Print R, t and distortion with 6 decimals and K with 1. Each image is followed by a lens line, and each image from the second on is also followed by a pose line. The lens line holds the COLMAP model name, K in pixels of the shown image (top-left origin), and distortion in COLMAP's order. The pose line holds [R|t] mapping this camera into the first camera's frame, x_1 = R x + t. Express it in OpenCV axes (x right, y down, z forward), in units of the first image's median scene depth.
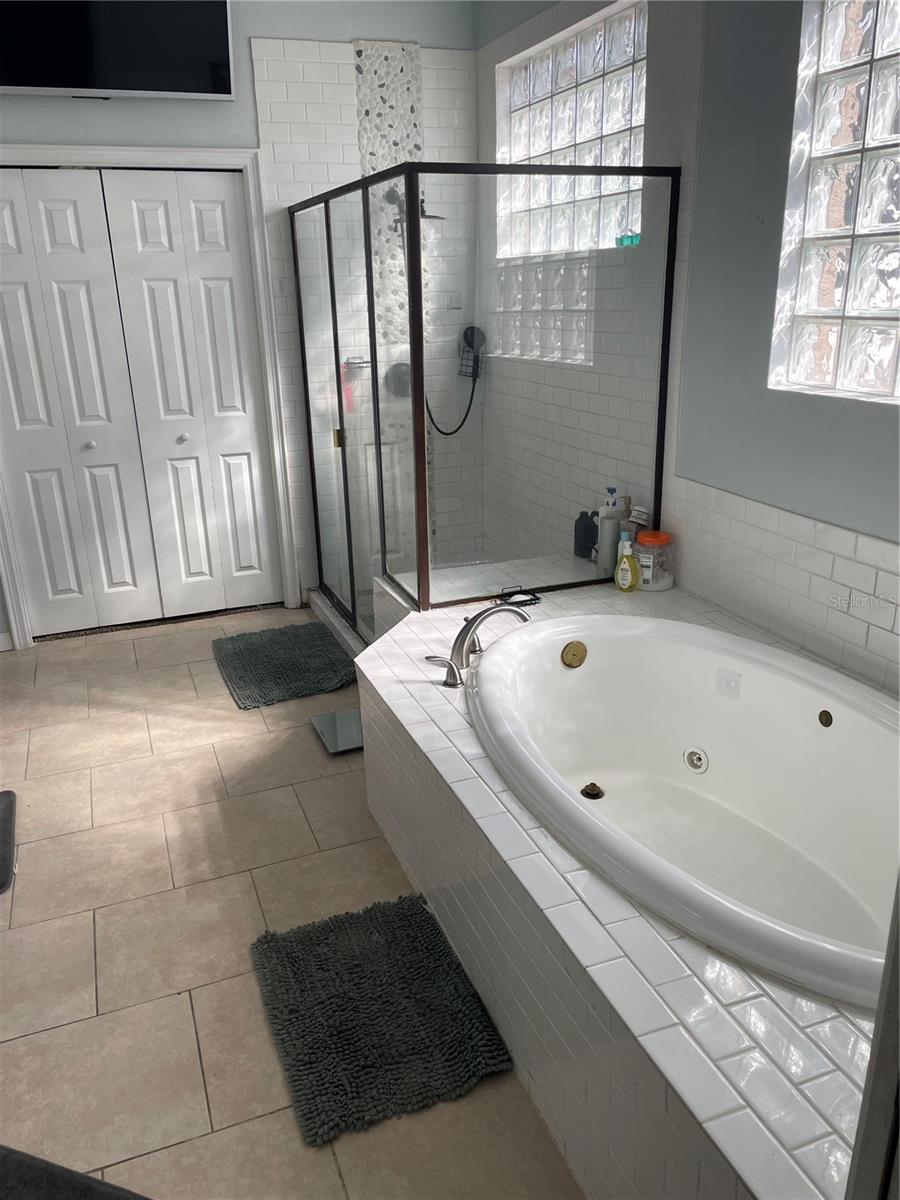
lens RADIAL K [[900.2, 0, 448.3], [0, 900.2, 601.0], [0, 0, 1]] dist [0.085915, -0.107368]
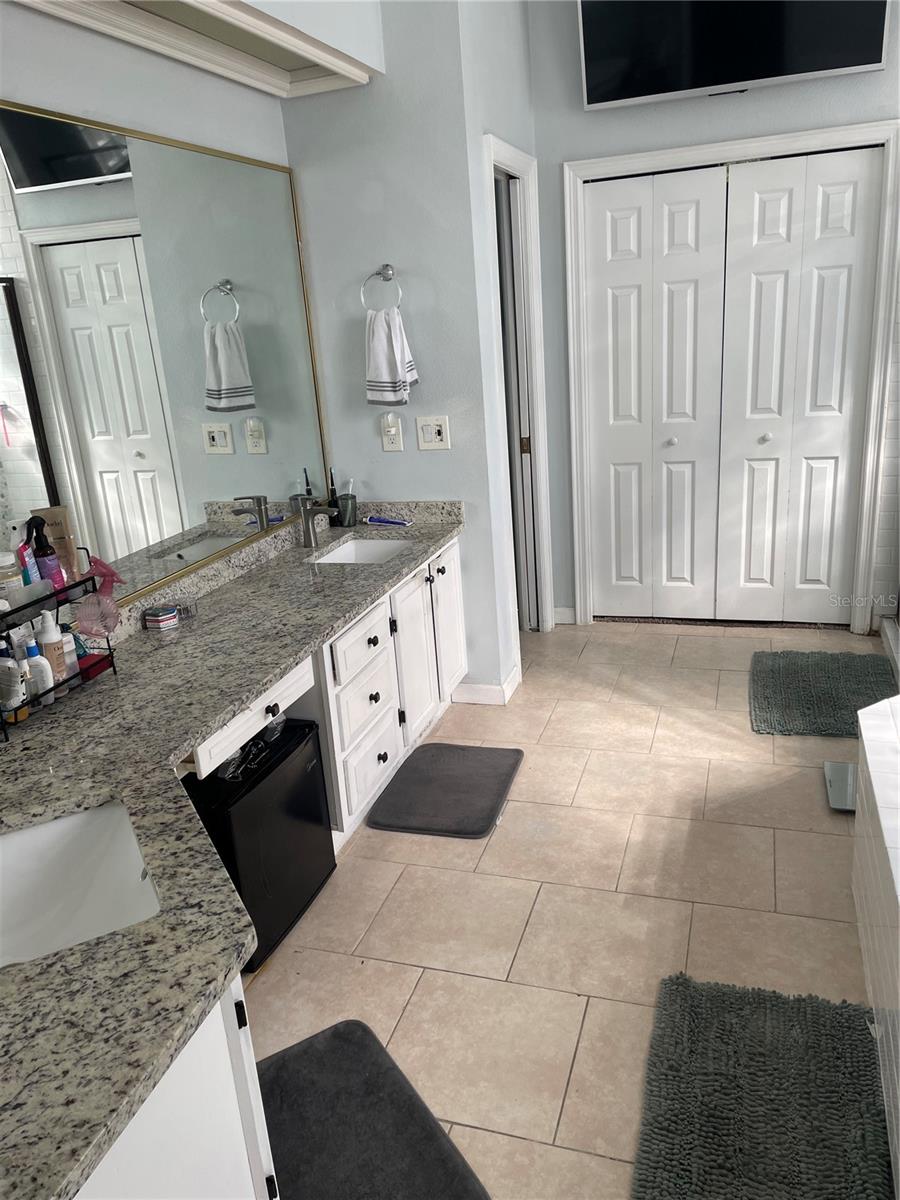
lens RADIAL K [[900.2, 0, 446.0], [0, 900.2, 602.1], [0, 0, 1]] dist [0.085915, -0.107368]
pose [[0.768194, 0.164352, -0.618762, 0.086477], [-0.156824, 0.985350, 0.067026, -0.025440], [0.620713, 0.045548, 0.782714, 0.060446]]
